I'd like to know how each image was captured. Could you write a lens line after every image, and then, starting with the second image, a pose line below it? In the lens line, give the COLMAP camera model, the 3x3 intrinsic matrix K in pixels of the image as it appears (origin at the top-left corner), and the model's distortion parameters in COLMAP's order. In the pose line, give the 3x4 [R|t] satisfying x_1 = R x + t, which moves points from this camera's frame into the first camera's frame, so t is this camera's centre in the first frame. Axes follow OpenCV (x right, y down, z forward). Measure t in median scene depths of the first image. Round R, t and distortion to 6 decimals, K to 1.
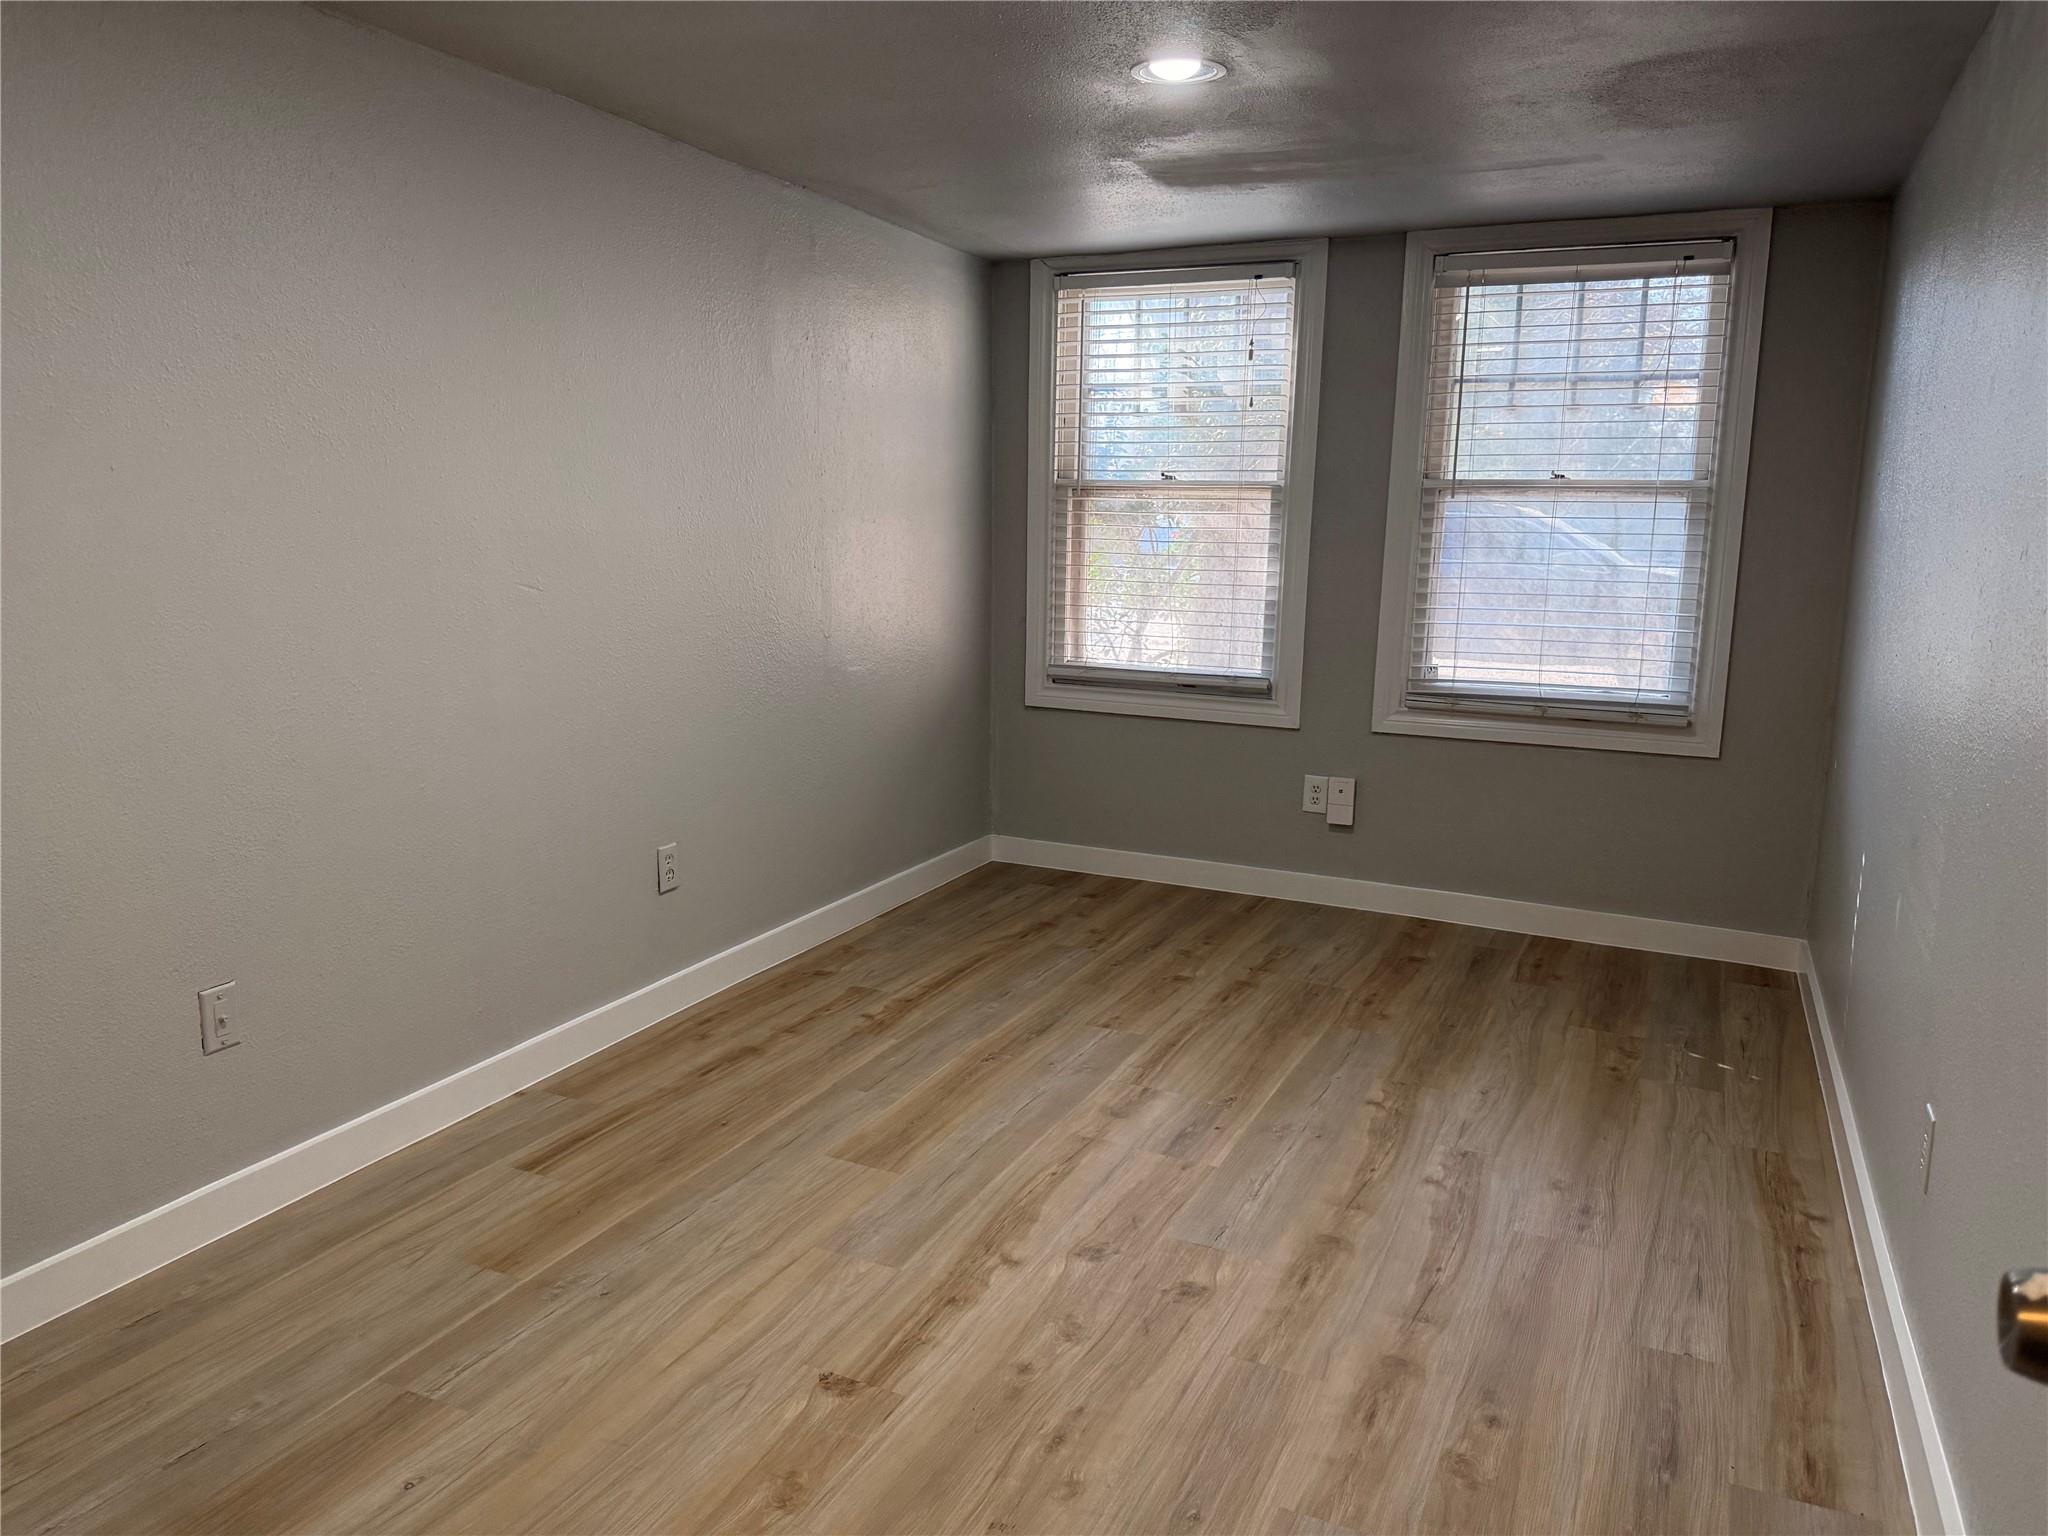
lens RADIAL K [[1457.4, 0, 1034.8], [0, 1457.4, 770.7], [0, 0, 1]] dist [0.022127, -0.027073]
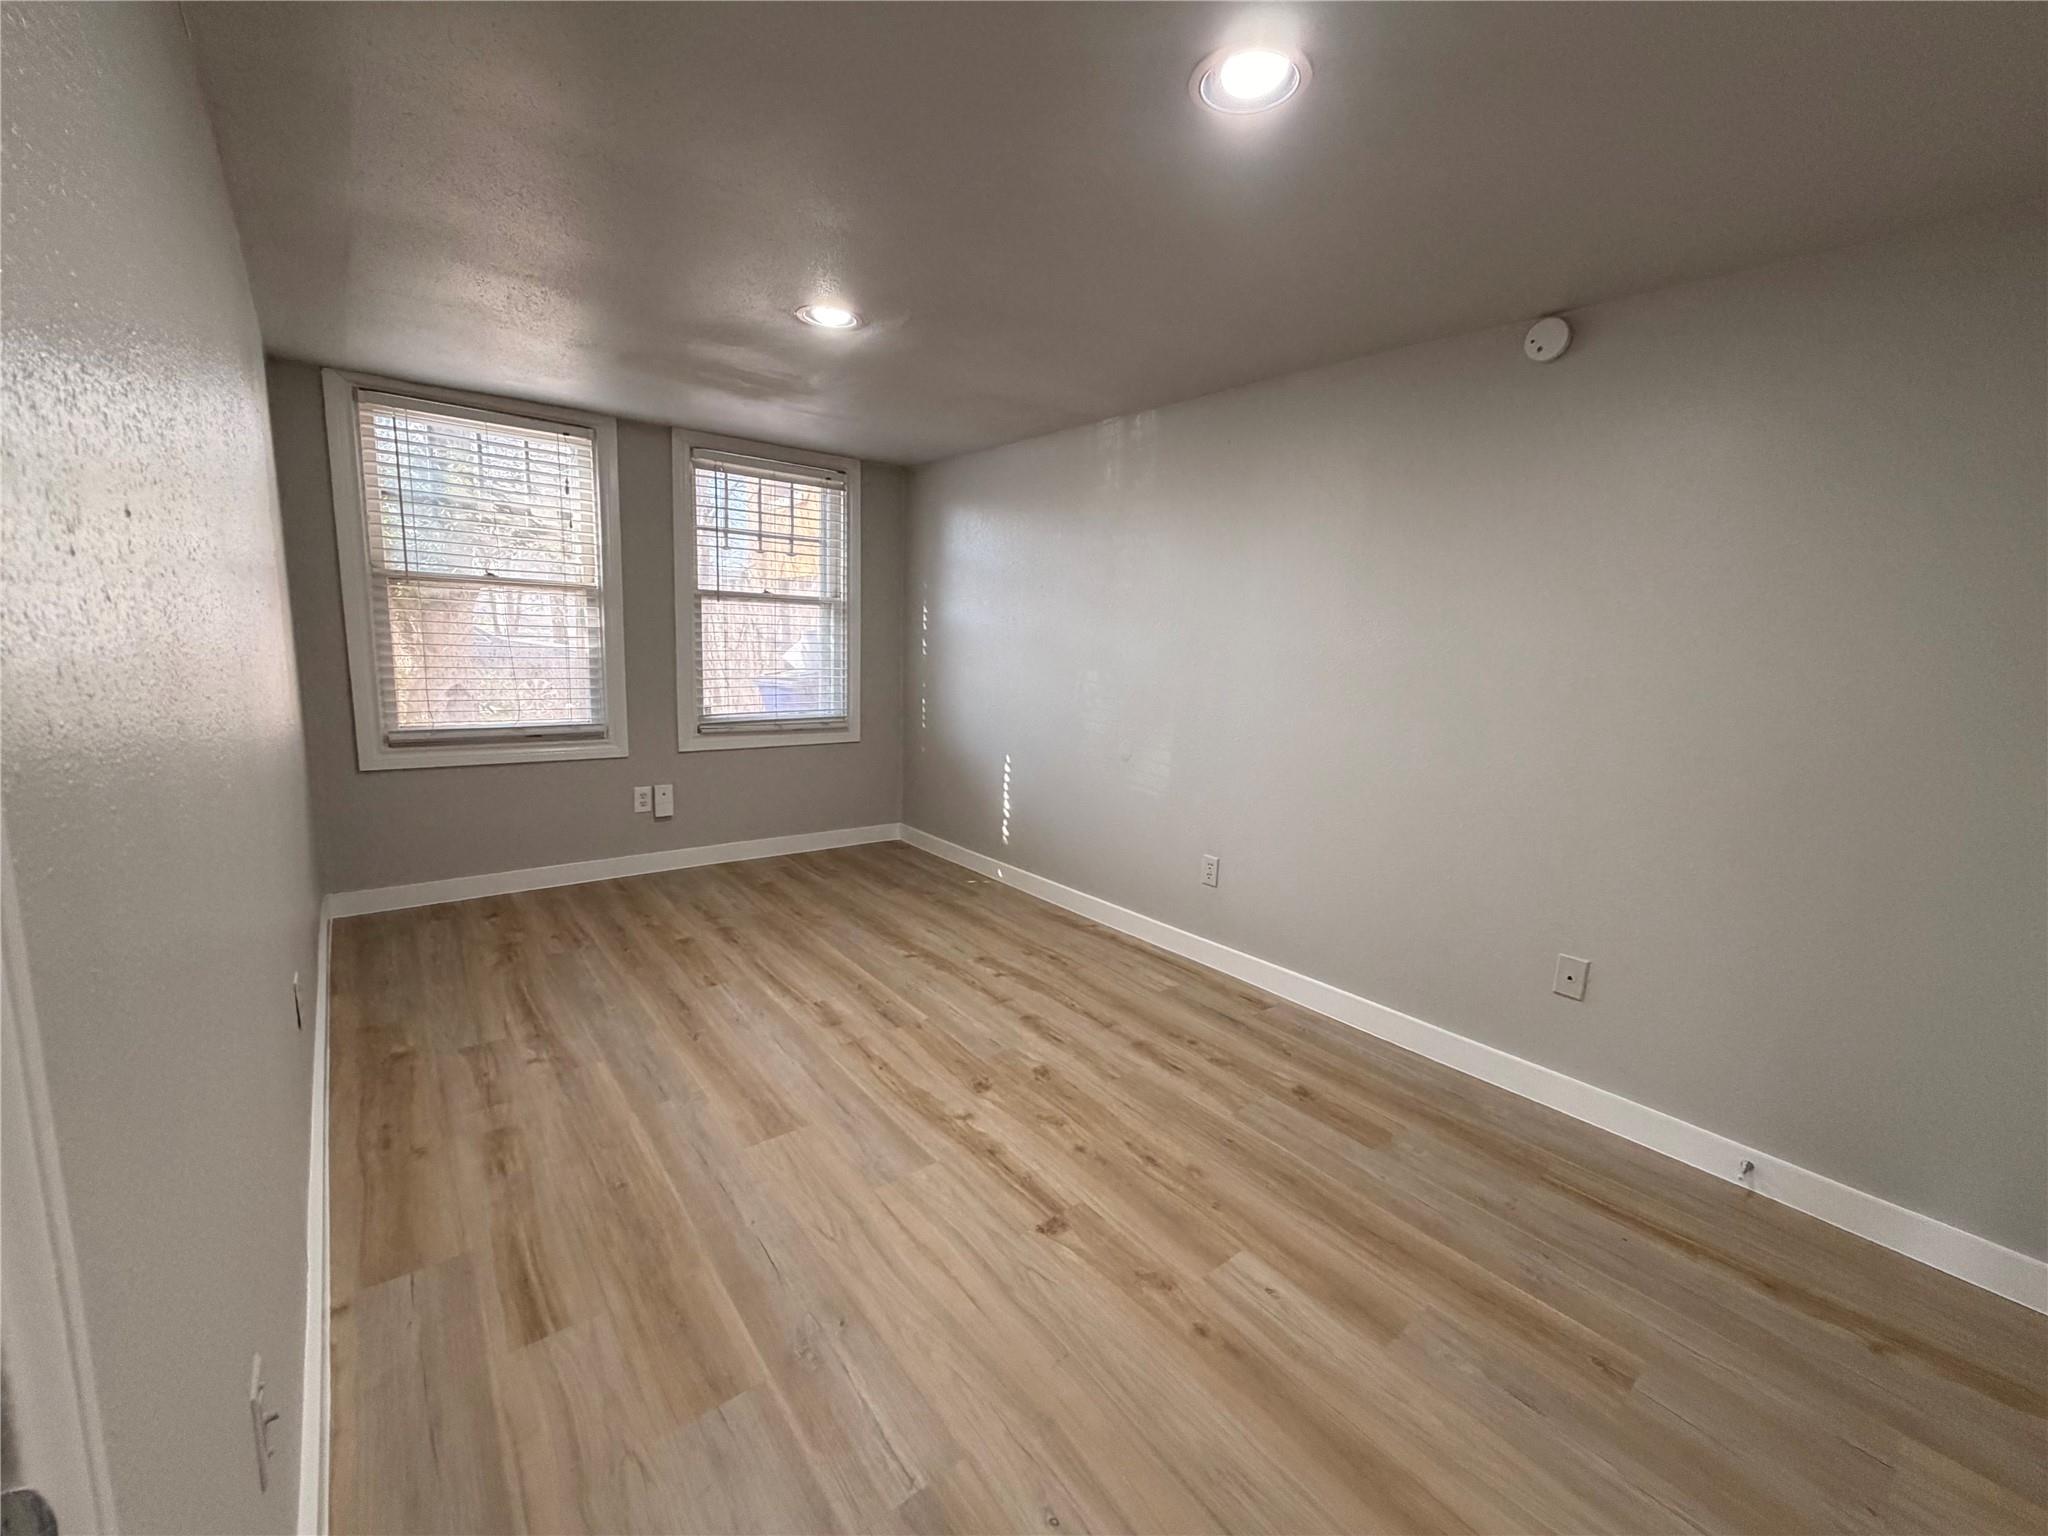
lens RADIAL K [[818.8, 0, 1029.6], [0, 818.8, 750.5], [0, 0, 1]] dist [0.001990, -0.000722]
pose [[0.429290, -0.130758, 0.893651, -0.461670], [0.124391, 0.988595, 0.084896, -0.067959], [-0.894560, 0.074717, 0.440659, 0.357258]]
